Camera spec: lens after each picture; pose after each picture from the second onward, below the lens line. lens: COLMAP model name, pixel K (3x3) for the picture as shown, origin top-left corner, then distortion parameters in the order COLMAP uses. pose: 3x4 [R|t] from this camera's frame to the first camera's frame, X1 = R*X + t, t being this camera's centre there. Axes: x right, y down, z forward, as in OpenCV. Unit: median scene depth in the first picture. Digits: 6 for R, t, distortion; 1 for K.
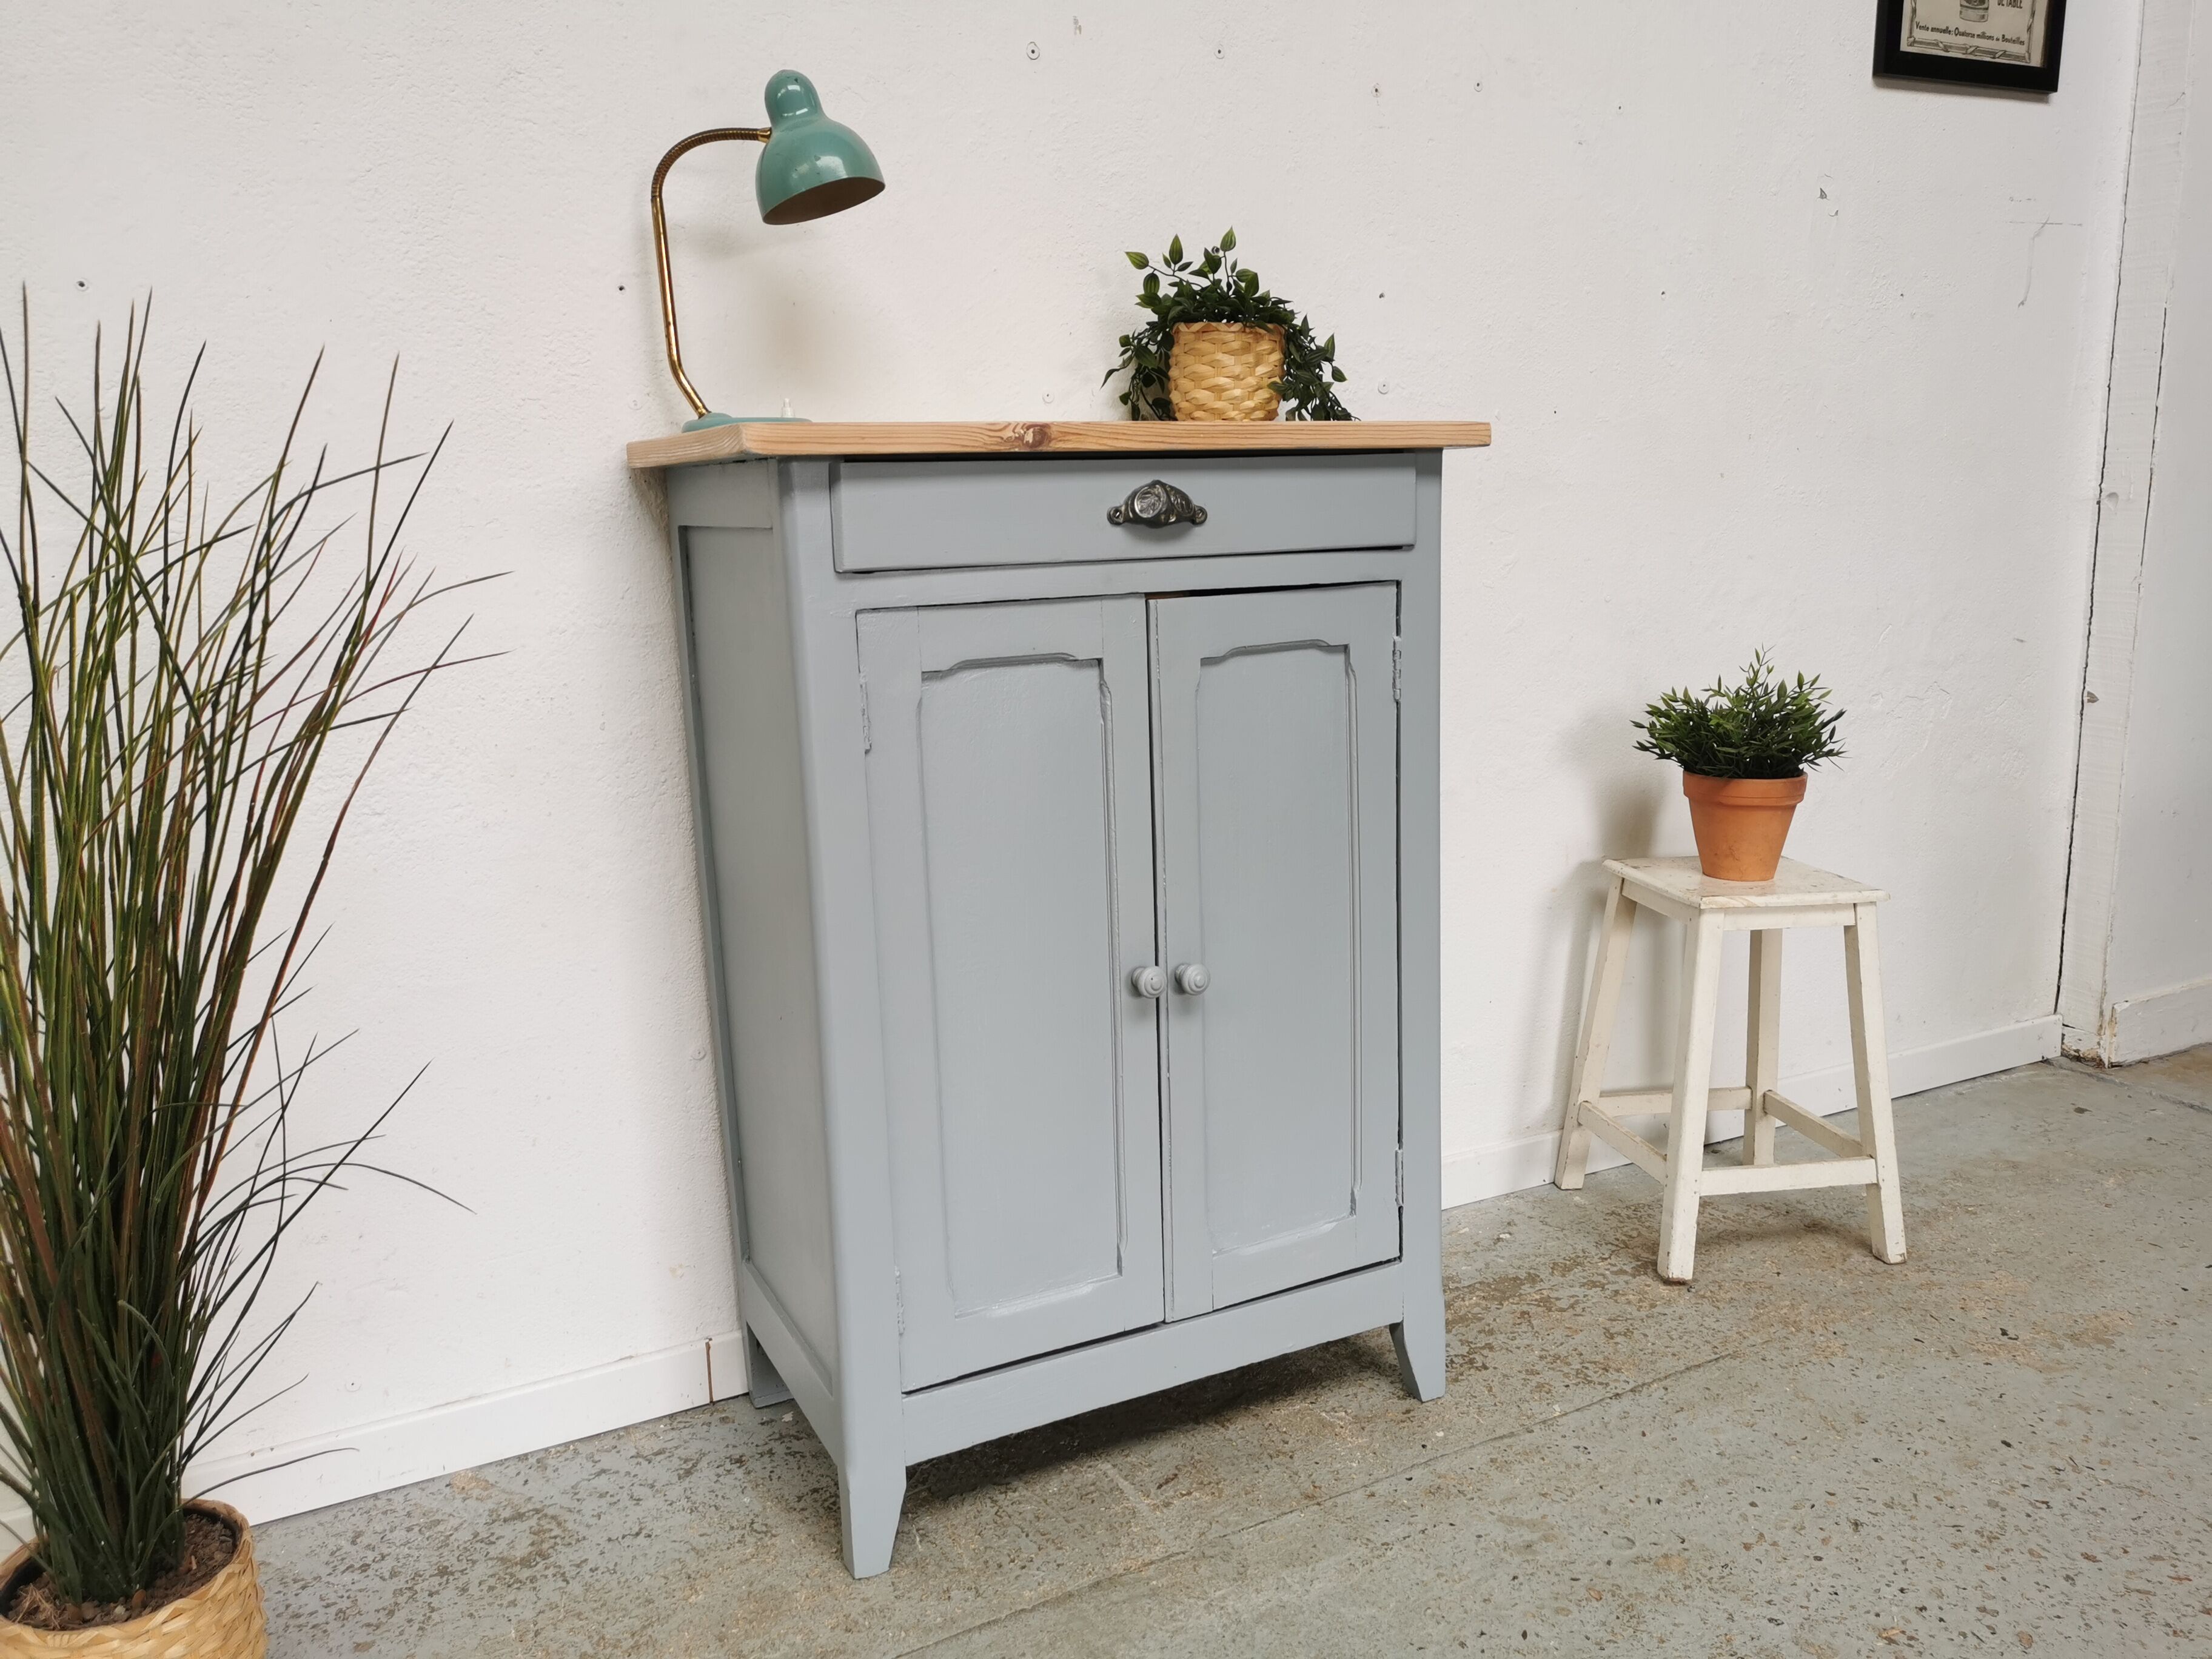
lens RADIAL K [[1722.5, 0, 1110.4], [0, 1722.5, 830.2], [0, 0, 1]] dist [0.055870, -0.057943]
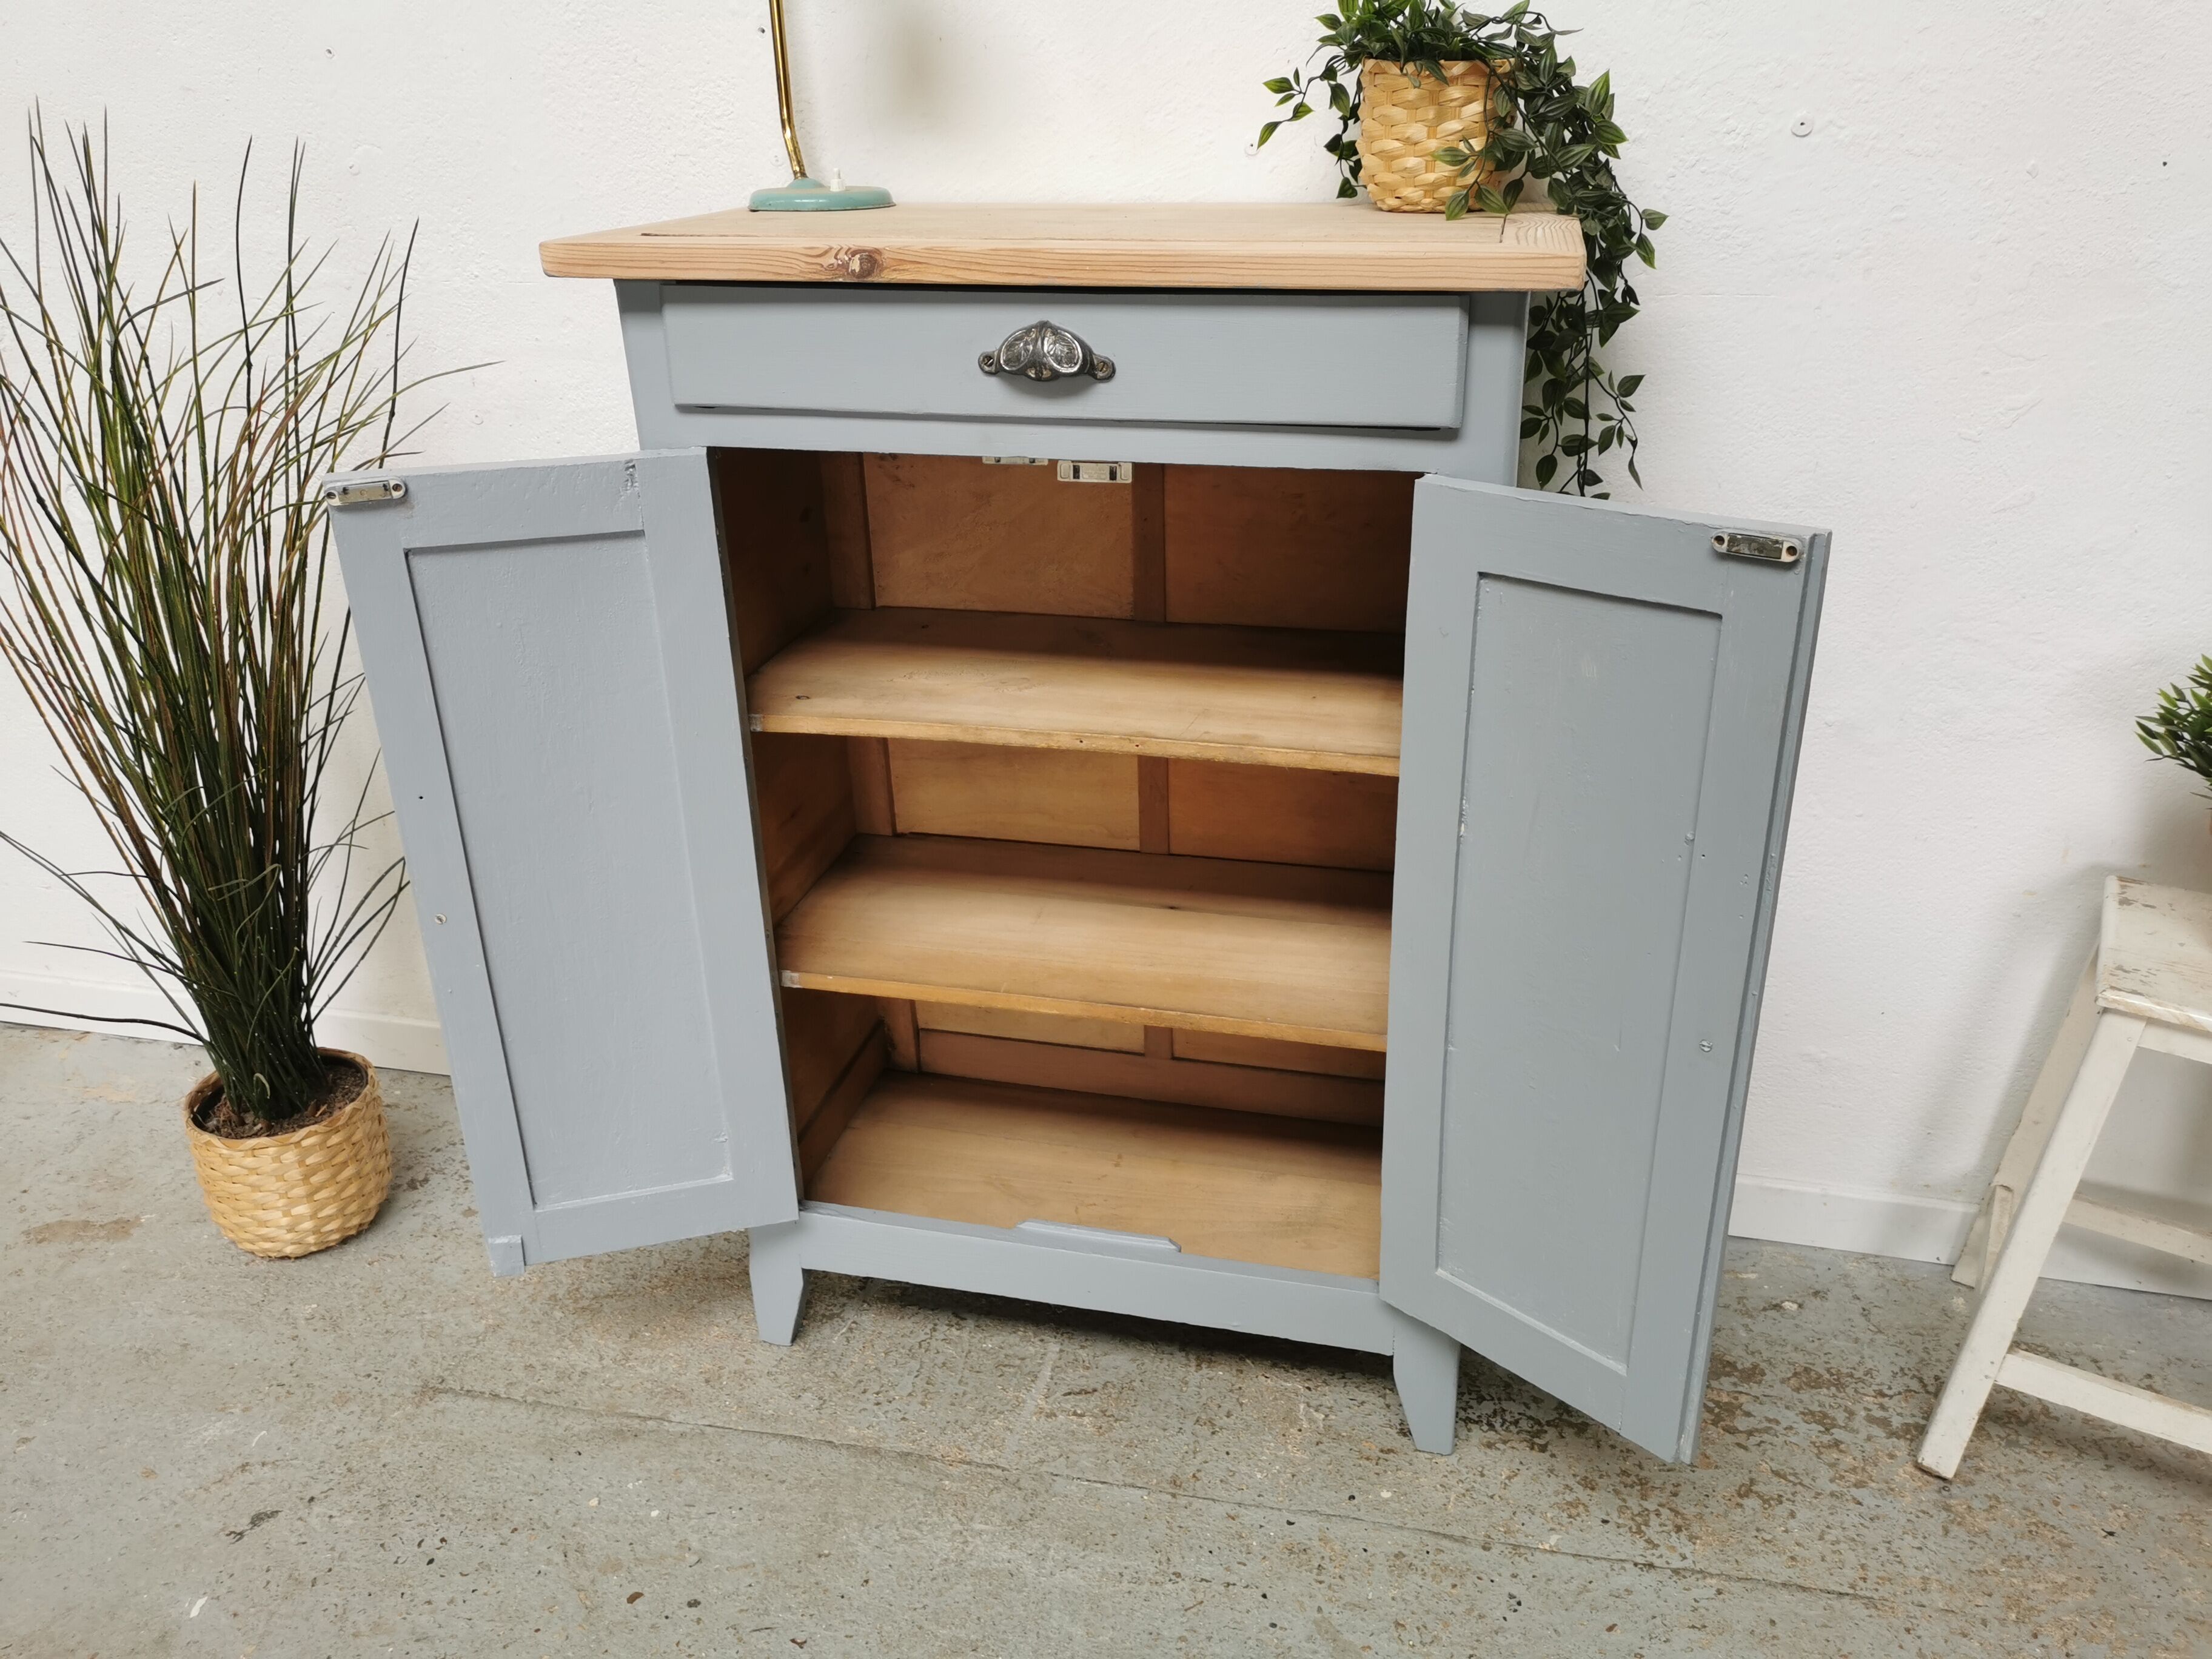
lens RADIAL K [[1722.5, 0, 1101.3], [0, 1722.5, 841.5], [0, 0, 1]] dist [0.055870, -0.057943]
pose [[0.755364, 0.279770, -0.592582, 0.511553], [-0.129025, 0.950078, 0.284084, -0.178328], [0.642478, -0.138129, 0.753752, 0.332926]]
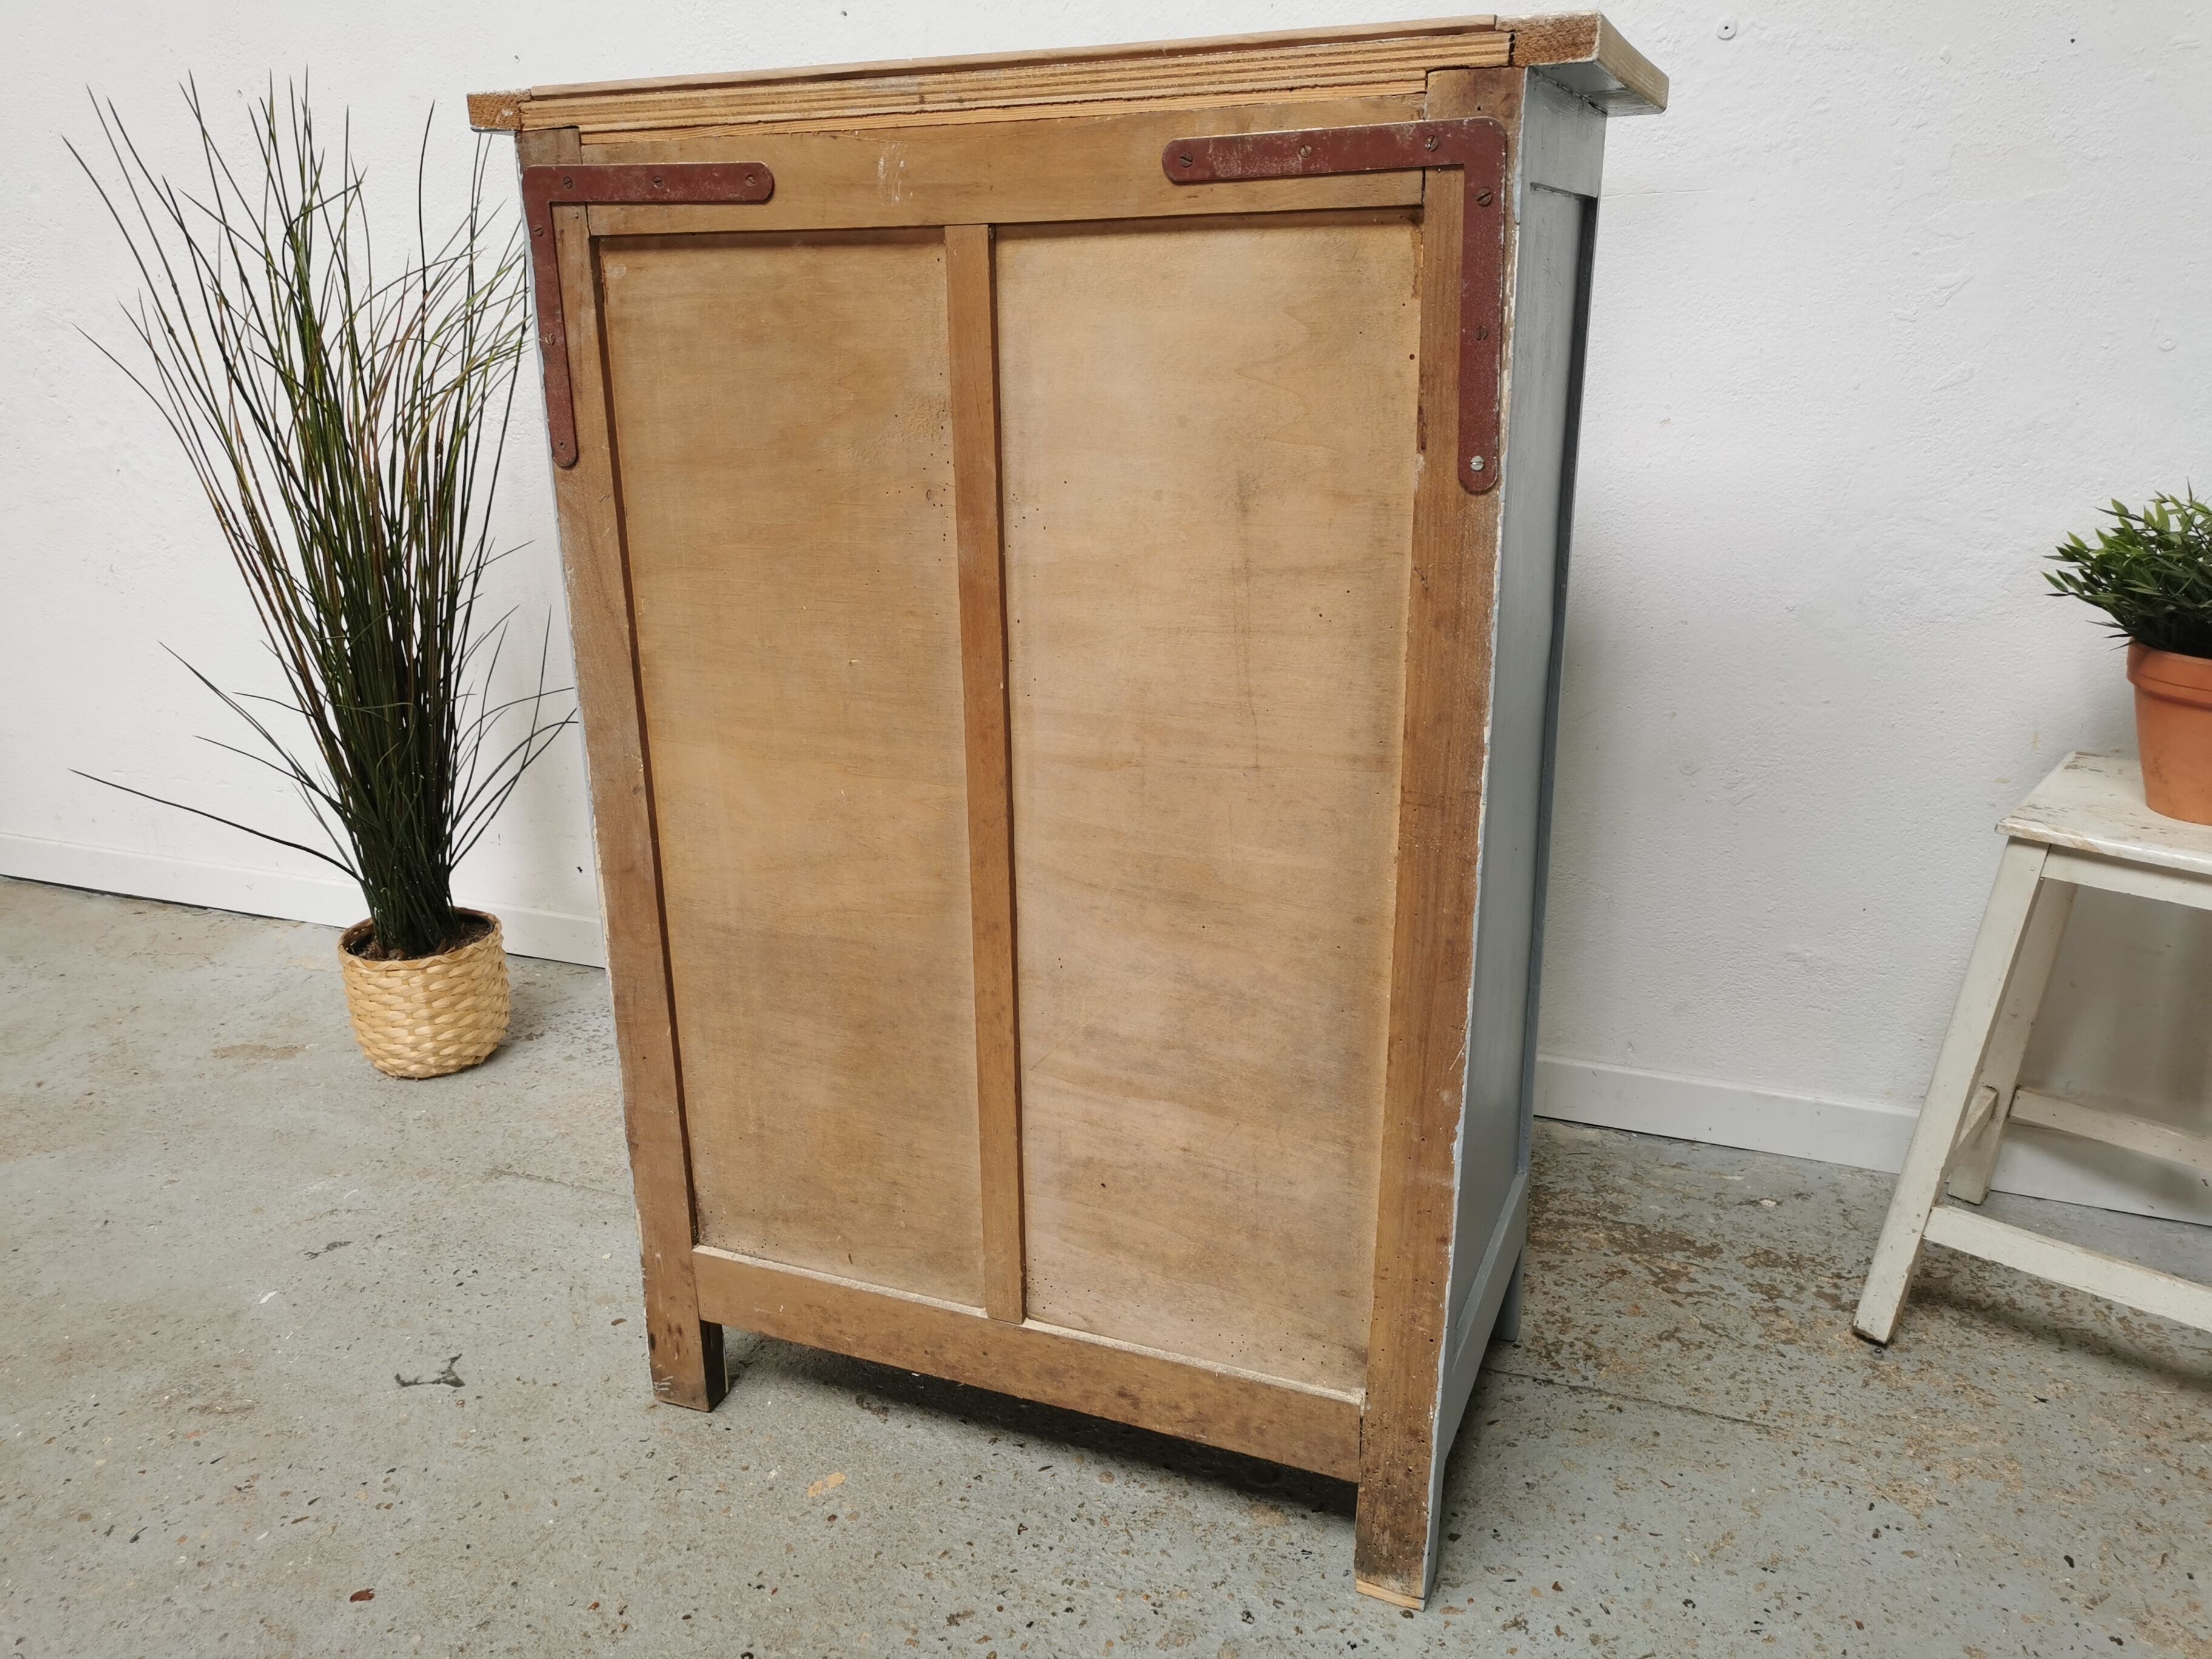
lens RADIAL K [[1722.5, 0, 1099.0], [0, 1722.5, 841.6], [0, 0, 1]] dist [0.055870, -0.057943]
pose [[0.626696, 0.249337, -0.738297, 0.735794], [-0.131644, 0.967687, 0.215061, -0.058257], [0.768063, -0.037585, 0.639270, 0.376676]]
